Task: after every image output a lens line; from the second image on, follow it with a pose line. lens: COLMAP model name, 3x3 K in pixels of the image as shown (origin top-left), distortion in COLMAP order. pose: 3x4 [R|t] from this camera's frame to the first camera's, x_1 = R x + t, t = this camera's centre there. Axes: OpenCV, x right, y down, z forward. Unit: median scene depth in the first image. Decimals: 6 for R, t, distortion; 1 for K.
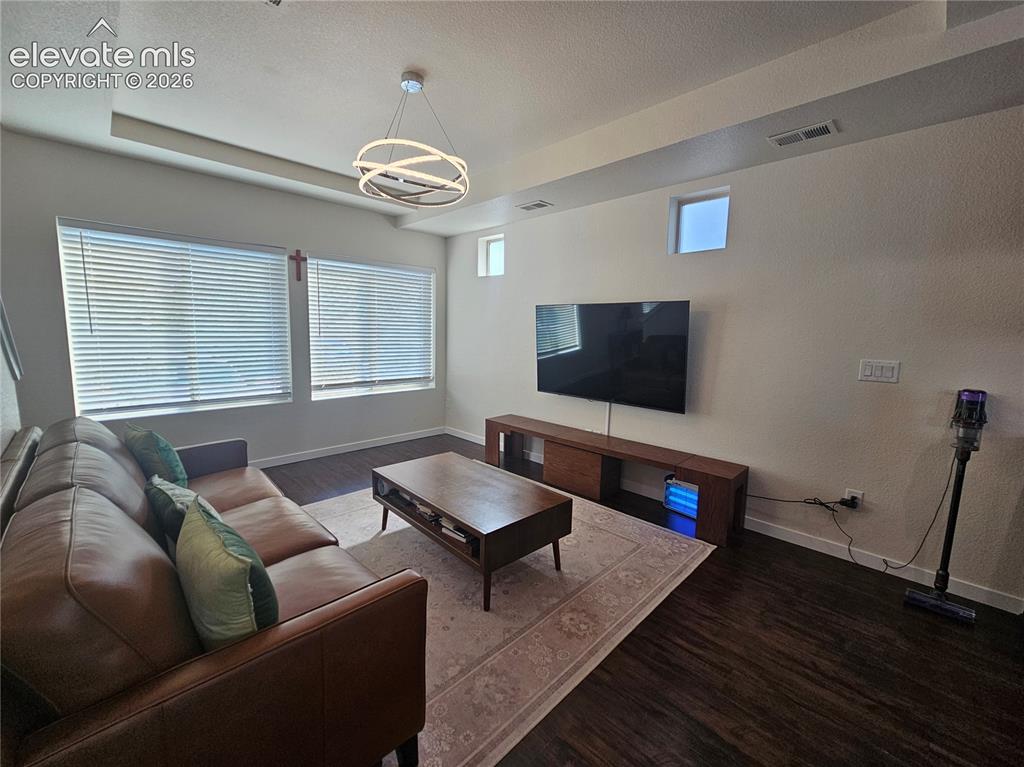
lens RADIAL K [[420.0, 0, 516.9], [0, 420.0, 380.9], [0, 0, 1]] dist [-0.000476, -0.000590]
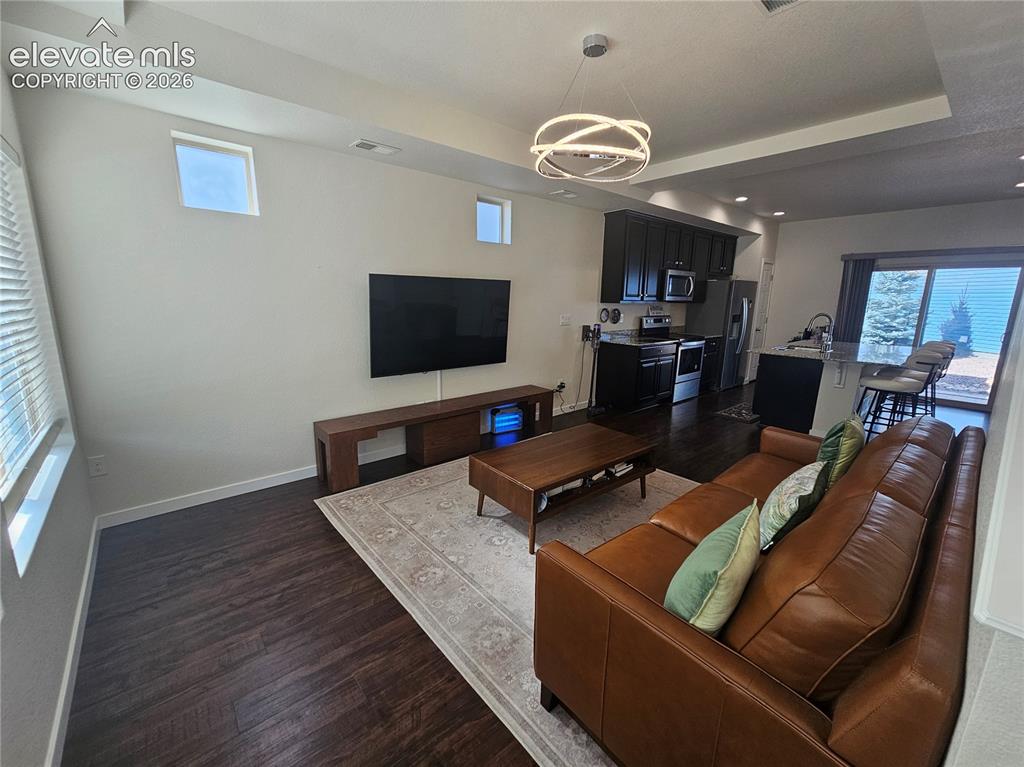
lens RADIAL K [[420.0, 0, 512.3], [0, 420.0, 385.2], [0, 0, 1]] dist [-0.000476, -0.000590]
pose [[0.070838, -0.227582, 0.971179, -1.358767], [0.108422, 0.969613, 0.219307, -0.210735], [-0.991578, 0.089762, 0.093360, 1.185657]]
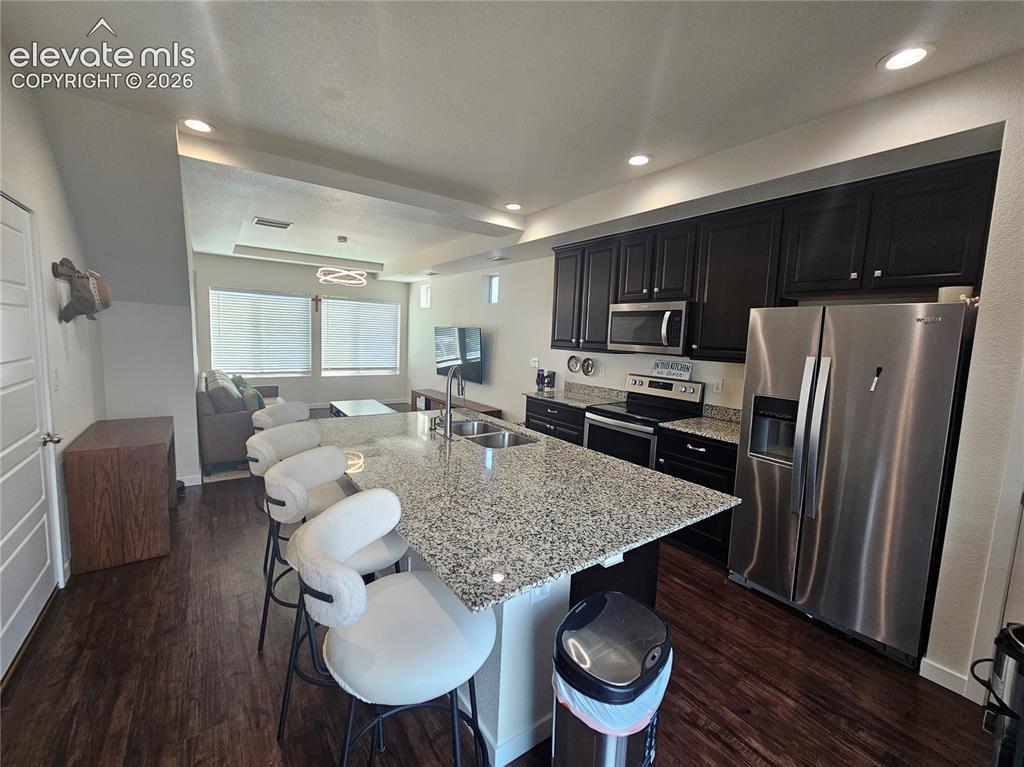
lens RADIAL K [[420.0, 0, 513.4], [0, 420.0, 377.7], [0, 0, 1]] dist [-0.000476, -0.000590]
pose [[0.987348, 0.035037, -0.154651, 1.184599], [-0.038880, 0.999004, -0.021897, 0.118156], [0.153730, 0.027633, 0.987726, -1.295736]]
